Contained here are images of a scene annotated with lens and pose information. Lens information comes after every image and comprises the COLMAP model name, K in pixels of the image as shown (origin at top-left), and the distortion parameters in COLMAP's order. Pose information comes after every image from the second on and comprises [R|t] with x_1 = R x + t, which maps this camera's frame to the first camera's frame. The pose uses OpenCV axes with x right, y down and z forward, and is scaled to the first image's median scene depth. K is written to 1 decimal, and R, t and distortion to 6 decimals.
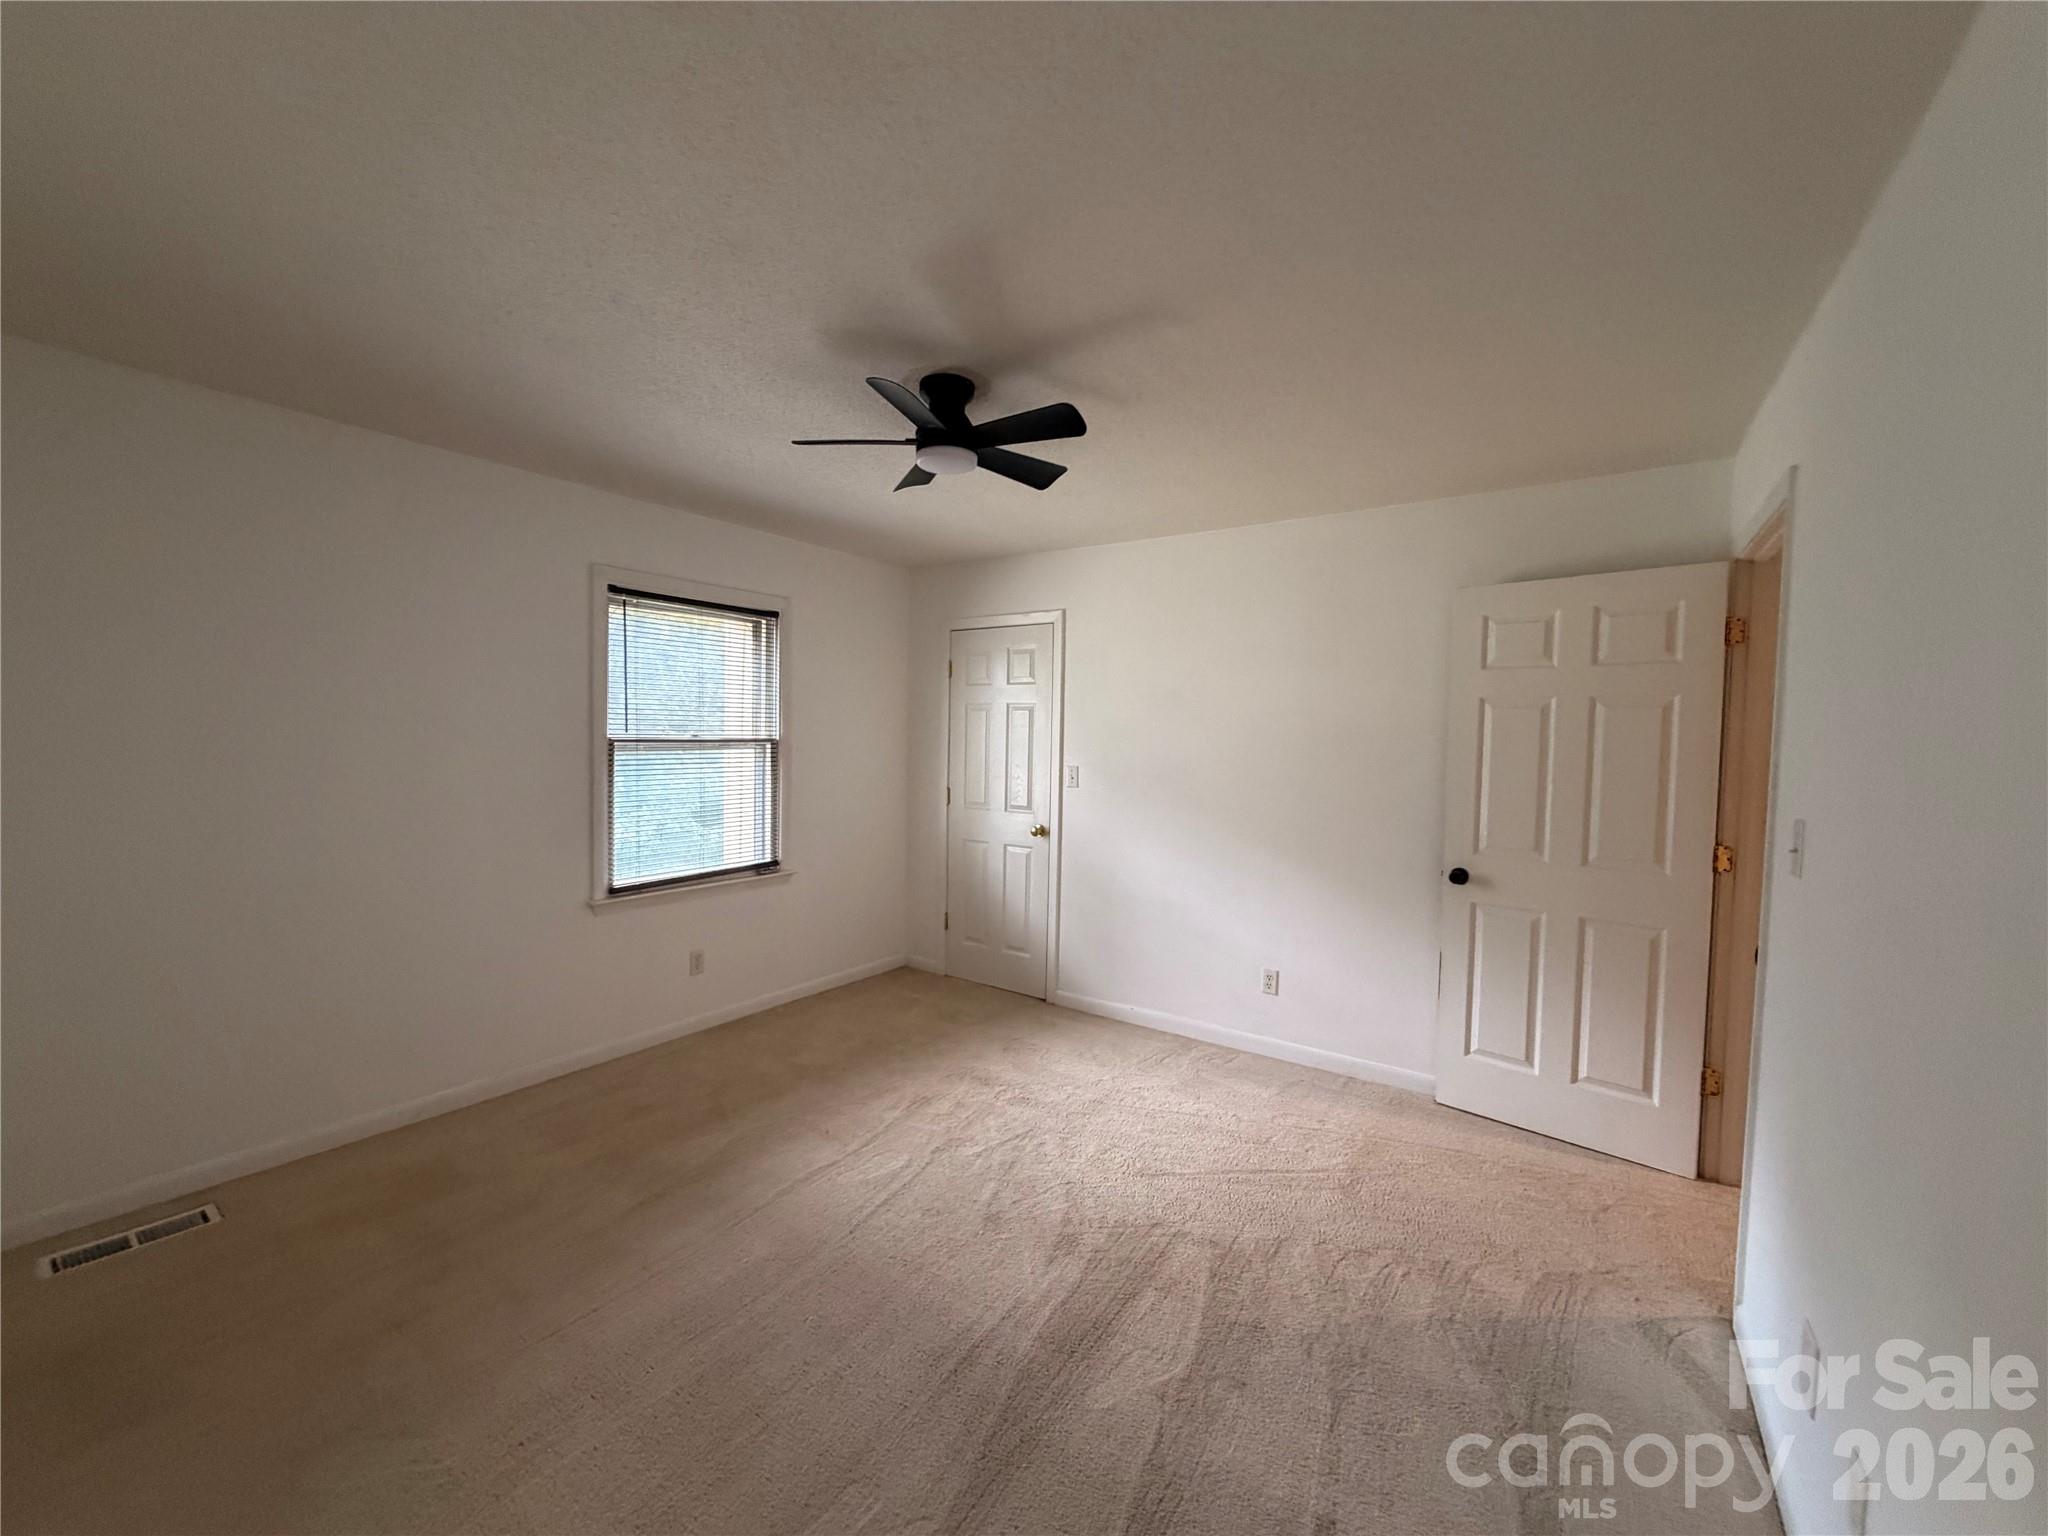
lens RADIAL K [[820.7, 0, 1024.0], [0, 820.7, 768.0], [0, 0, 1]] dist [-0.001668, -0.000141]
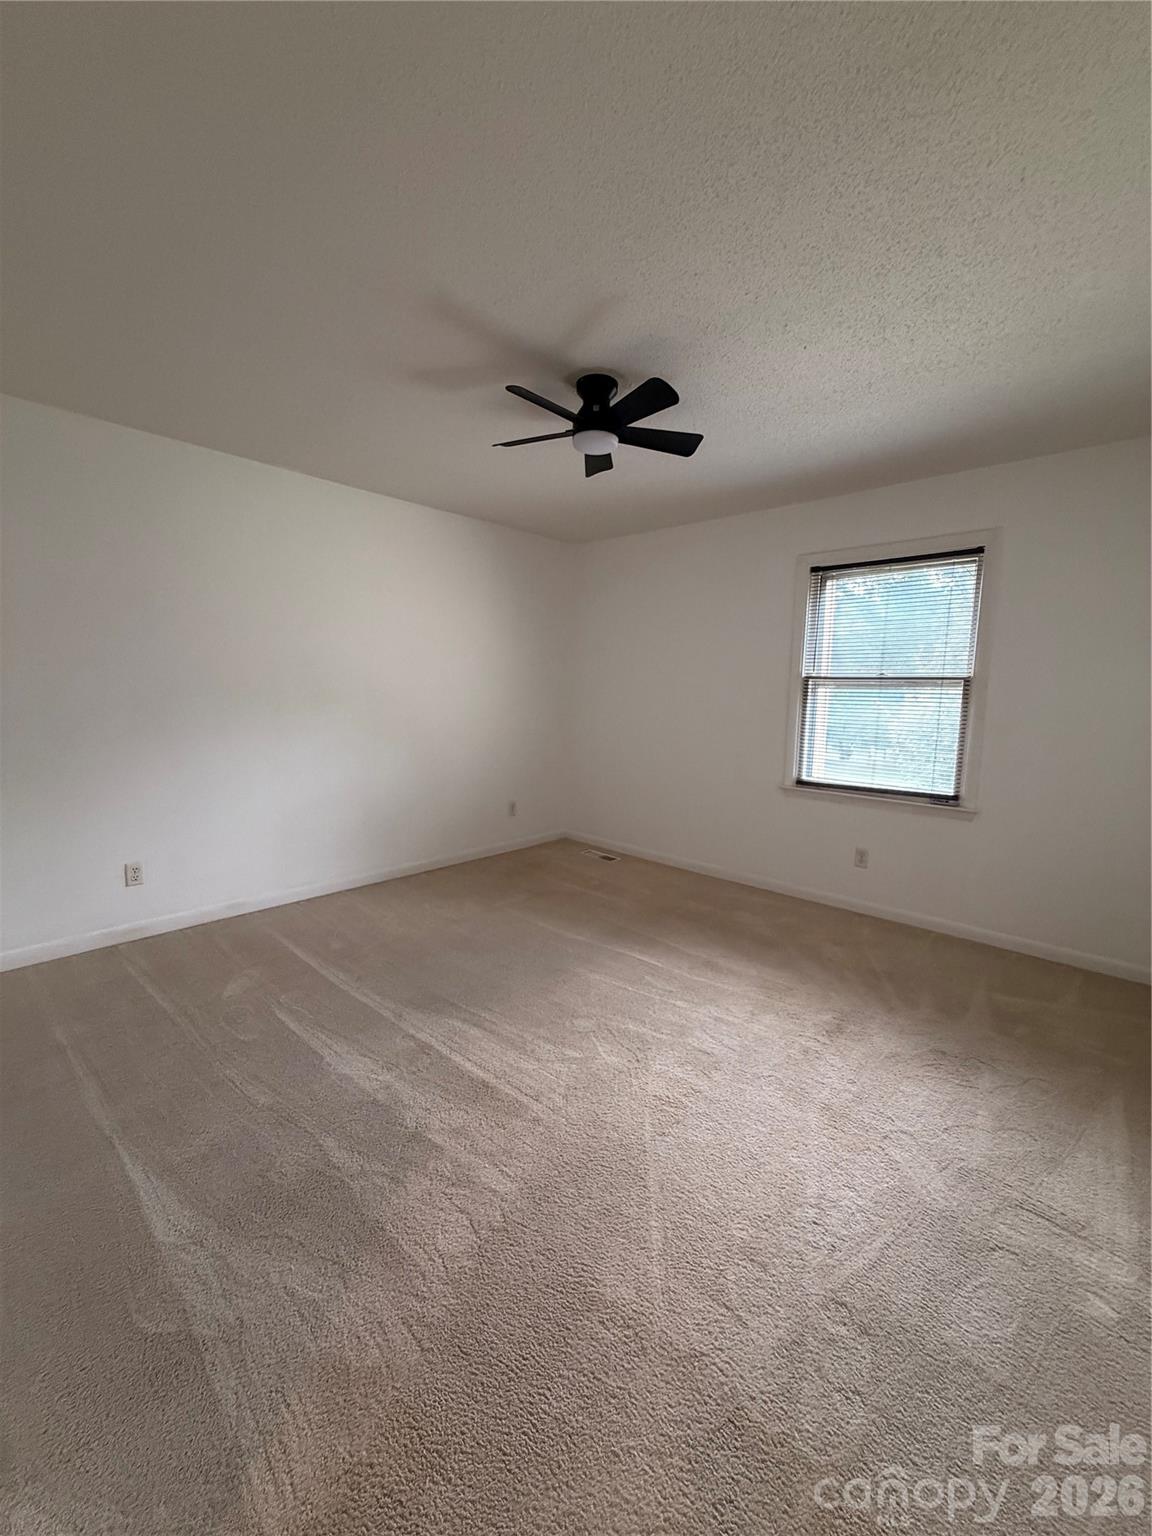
lens RADIAL K [[615.5, 0, 576.0], [0, 615.5, 768.0], [0, 0, 1]] dist [-0.001668, -0.000141]
pose [[-0.148821, 0.100617, -0.983732, 0.591996], [-0.064598, 0.991696, 0.111204, 0.026672], [0.986752, 0.080097, -0.141085, 0.715570]]
